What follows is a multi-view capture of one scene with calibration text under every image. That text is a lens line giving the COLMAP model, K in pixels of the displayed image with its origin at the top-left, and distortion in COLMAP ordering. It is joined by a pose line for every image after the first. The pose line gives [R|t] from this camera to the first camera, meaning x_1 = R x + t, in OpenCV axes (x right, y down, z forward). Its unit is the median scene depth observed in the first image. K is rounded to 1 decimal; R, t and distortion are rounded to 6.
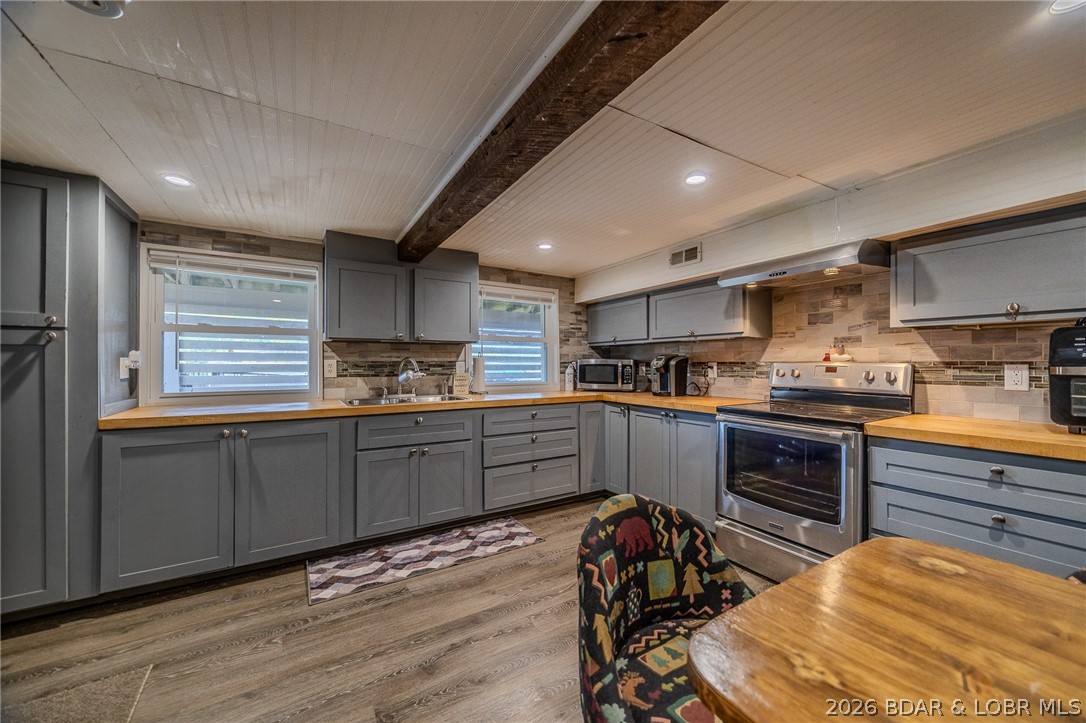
lens RADIAL K [[414.1, 0, 547.1], [0, 414.1, 361.6], [0, 0, 1]] dist [-0.001145, -0.000294]
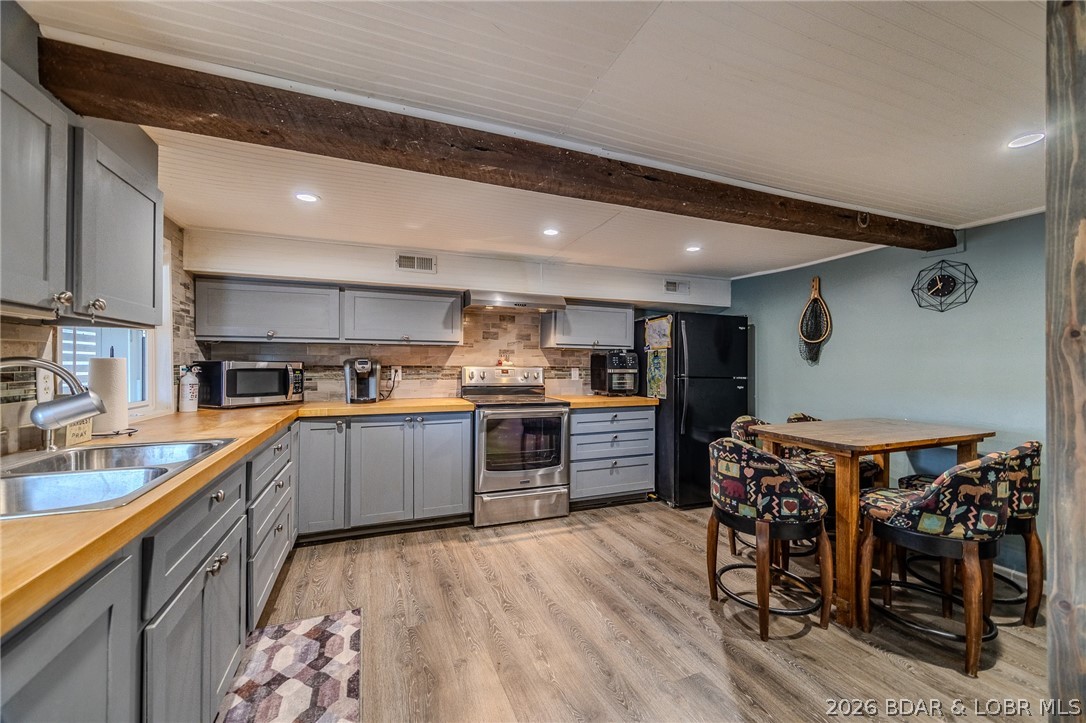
lens RADIAL K [[414.1, 0, 547.1], [0, 414.1, 361.6], [0, 0, 1]] dist [-0.001145, -0.000294]
pose [[0.169915, 0.005737, 0.985442, -0.650771], [-0.010321, 0.999939, -0.004042, -0.010098], [-0.985405, -0.009484, 0.169964, 0.524597]]
